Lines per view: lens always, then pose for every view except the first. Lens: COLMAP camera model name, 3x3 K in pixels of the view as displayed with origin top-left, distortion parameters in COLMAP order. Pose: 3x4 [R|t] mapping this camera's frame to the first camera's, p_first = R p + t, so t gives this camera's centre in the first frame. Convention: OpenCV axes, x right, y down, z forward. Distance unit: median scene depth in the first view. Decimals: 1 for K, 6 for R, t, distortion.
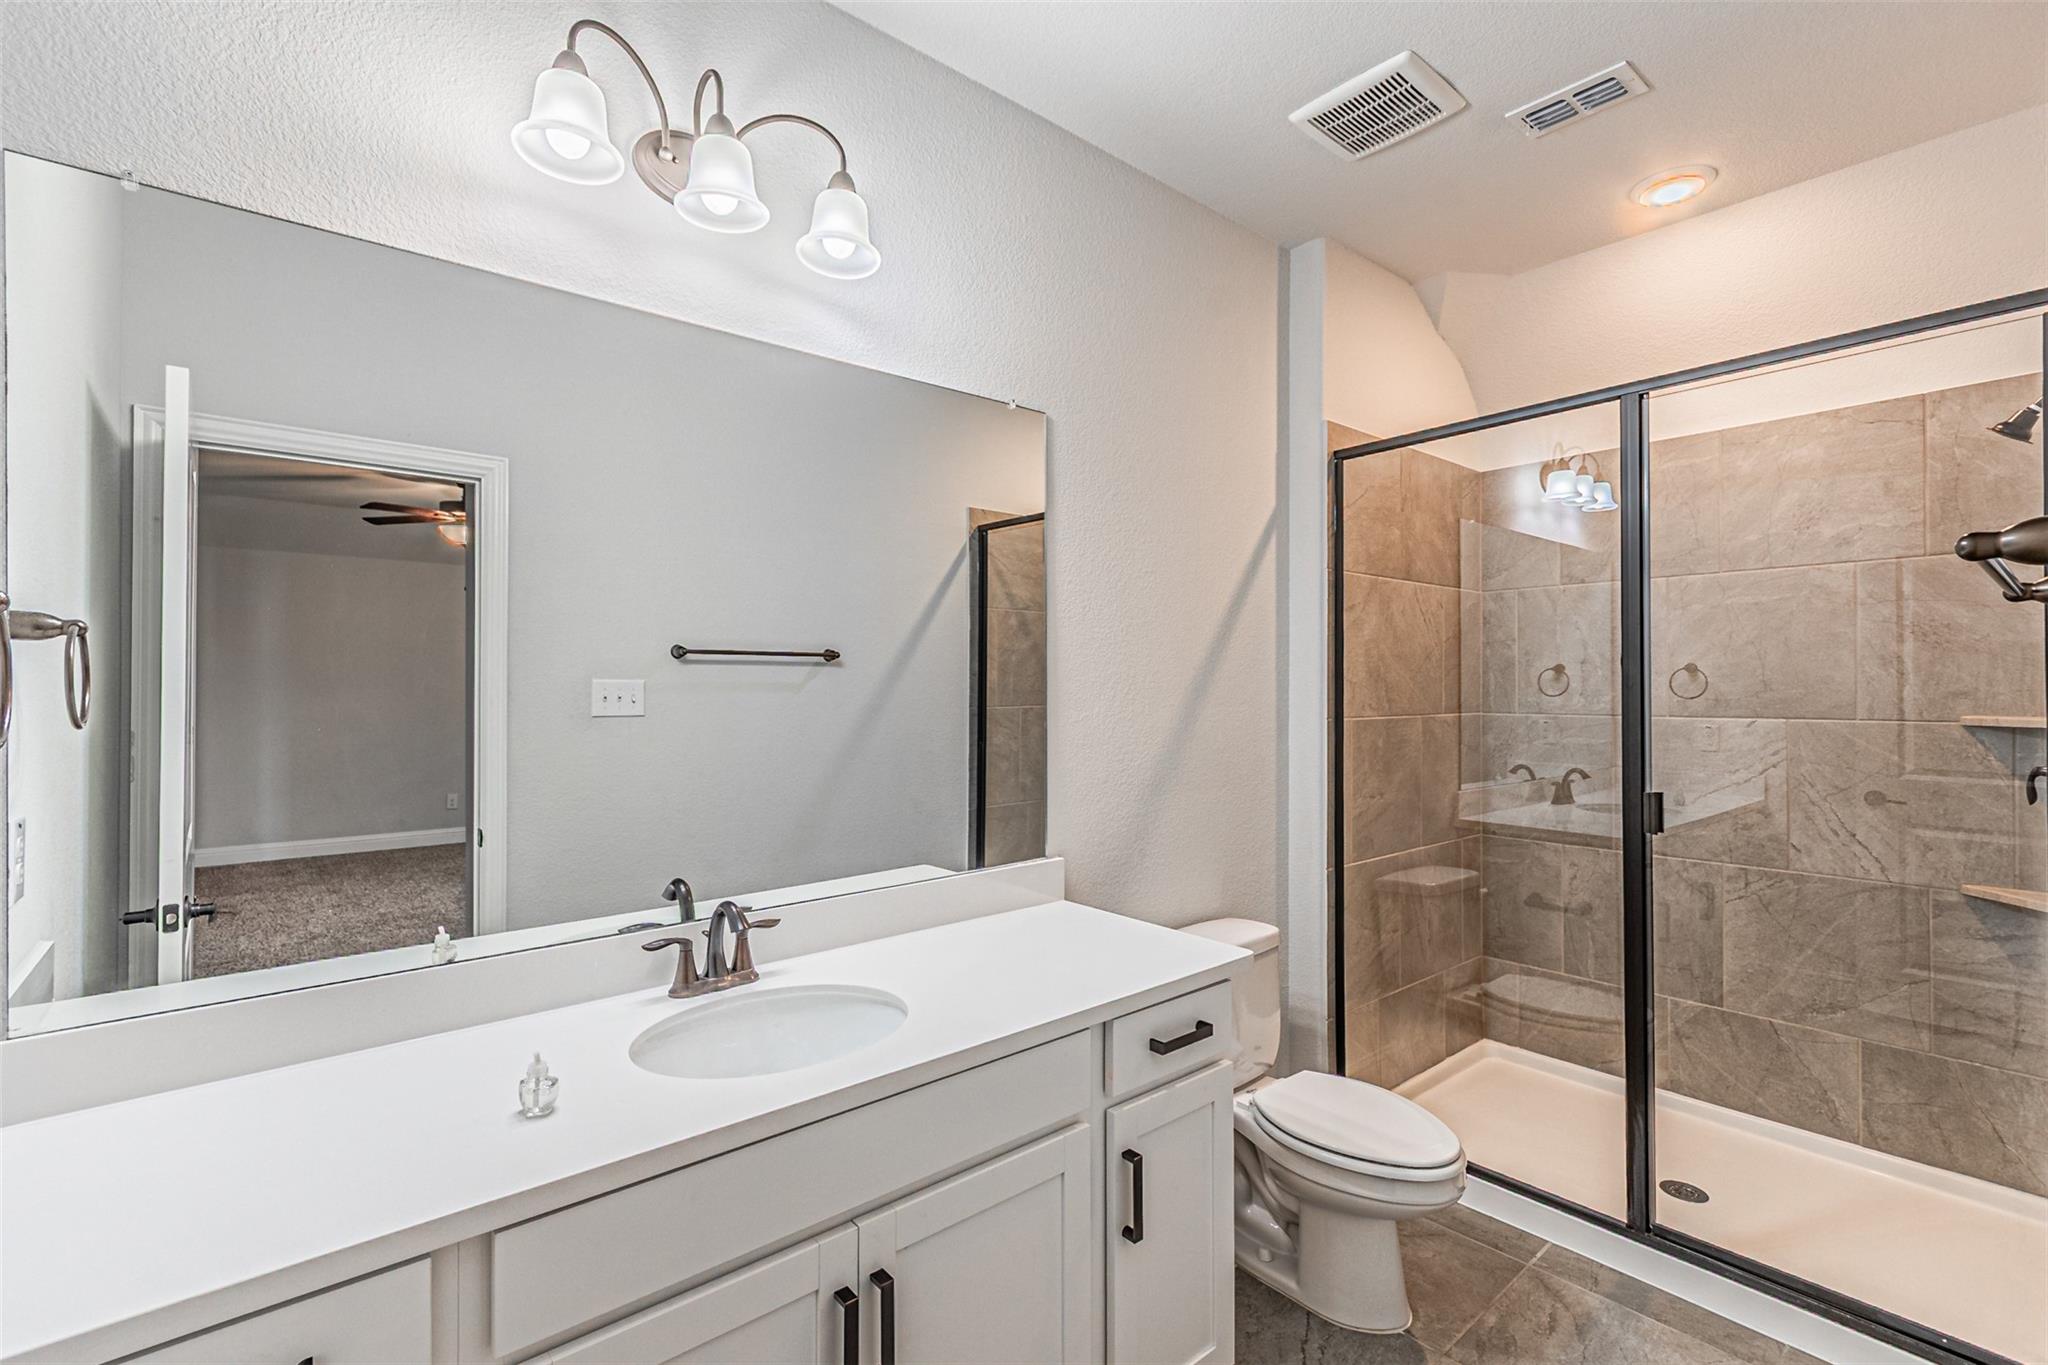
lens RADIAL K [[896.7, 0, 1023.6], [0, 896.7, 686.9], [0, 0, 1]] dist [0.005161, -0.000465]
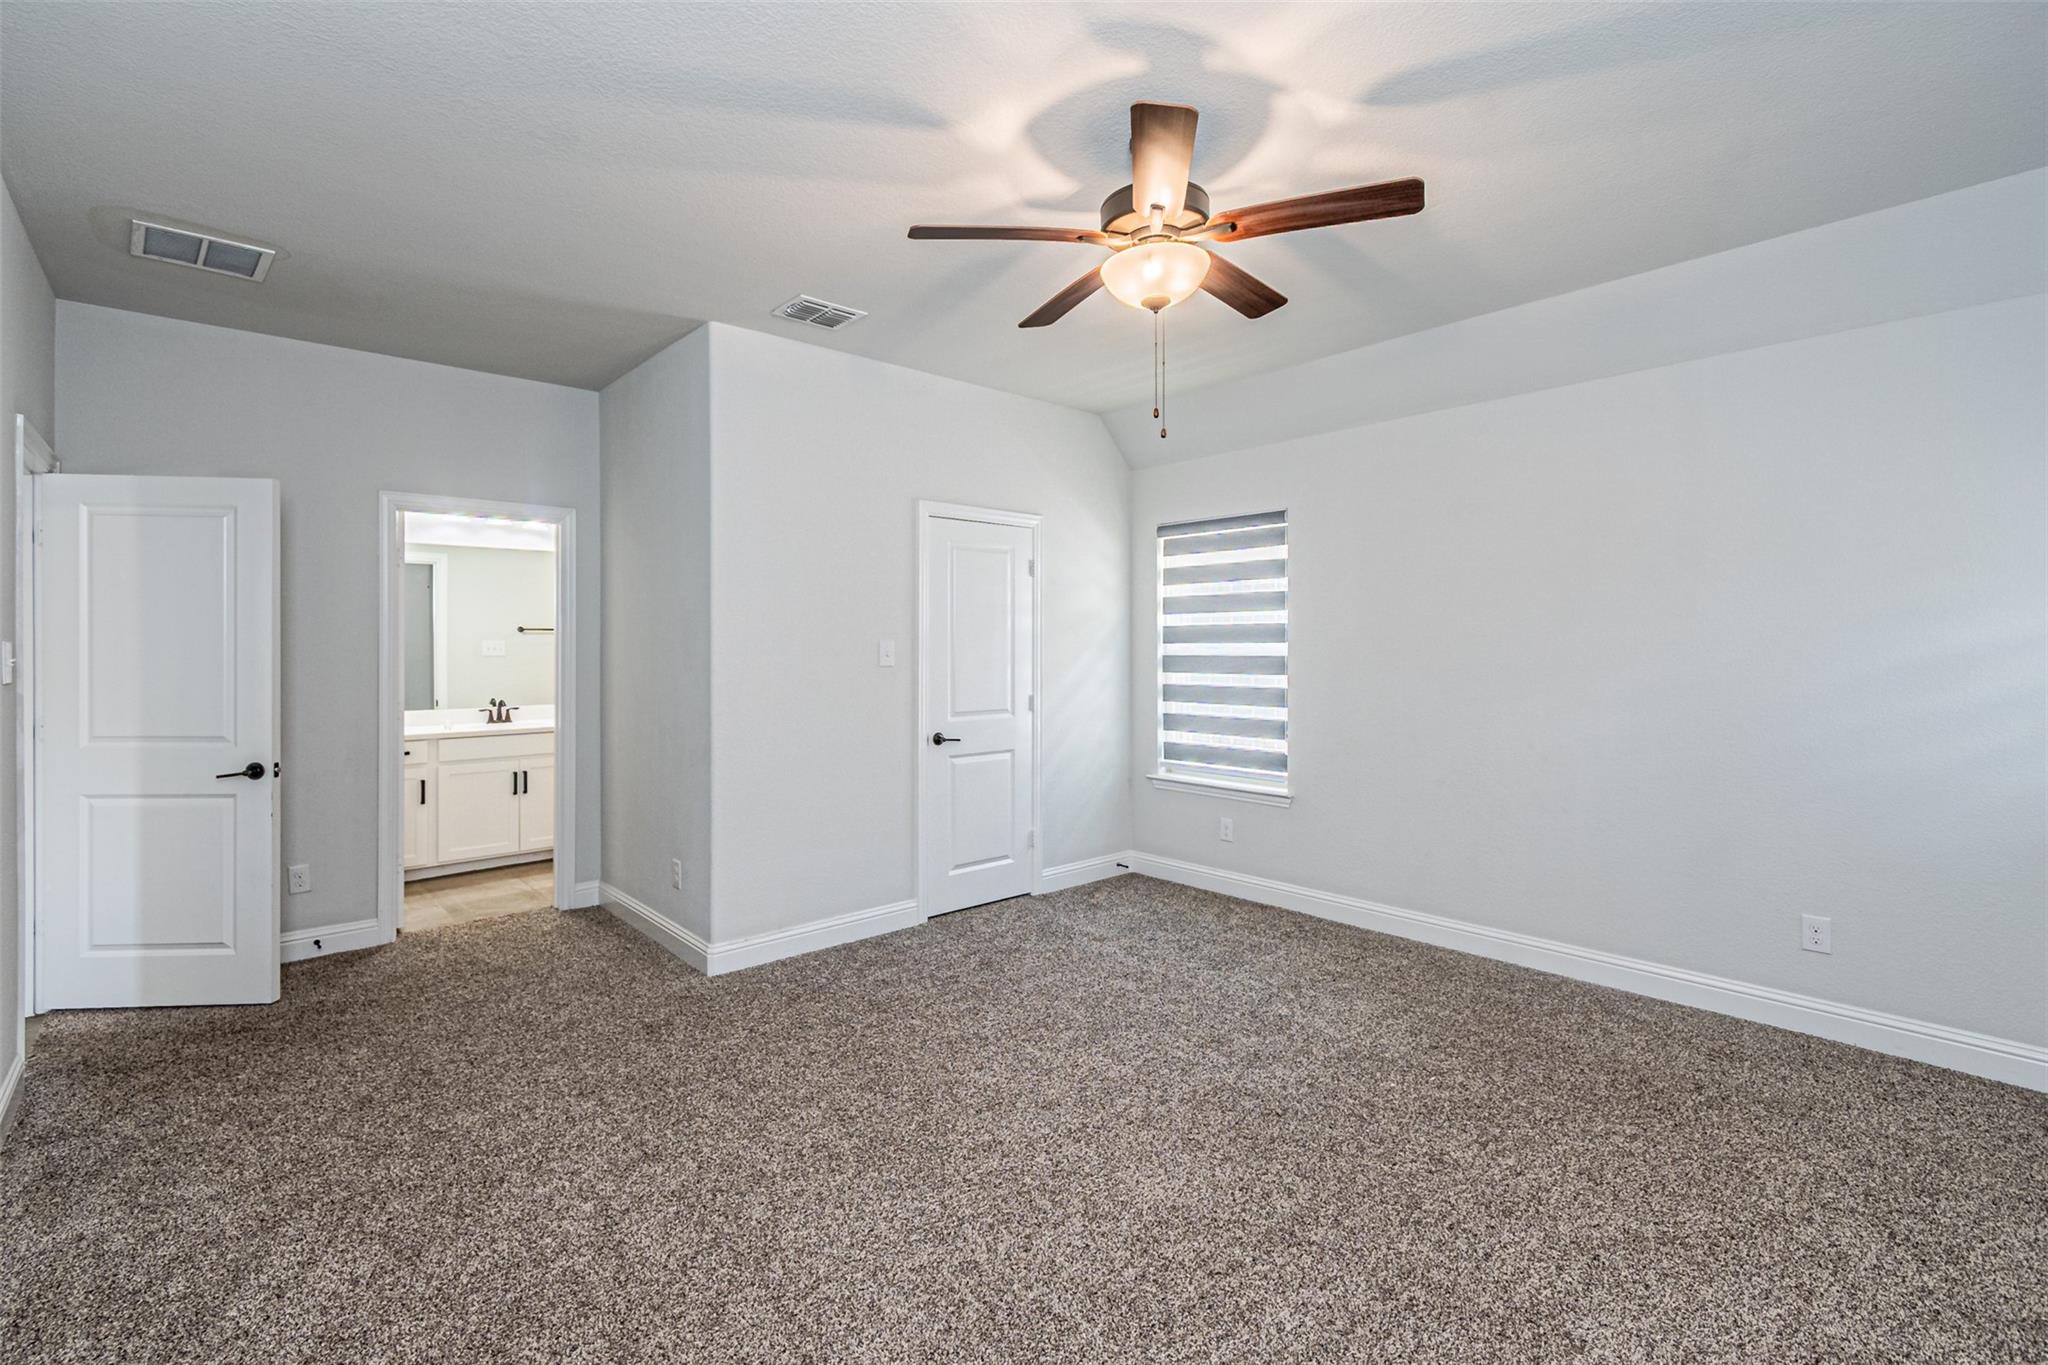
lens RADIAL K [[896.7, 0, 1023.3], [0, 896.7, 667.0], [0, 0, 1]] dist [0.005161, -0.000465]
pose [[0.999507, 0.001402, 0.031356, 1.174354], [-0.002219, 0.999658, 0.026053, -0.004707], [-0.031309, -0.026110, 0.999169, -1.917425]]
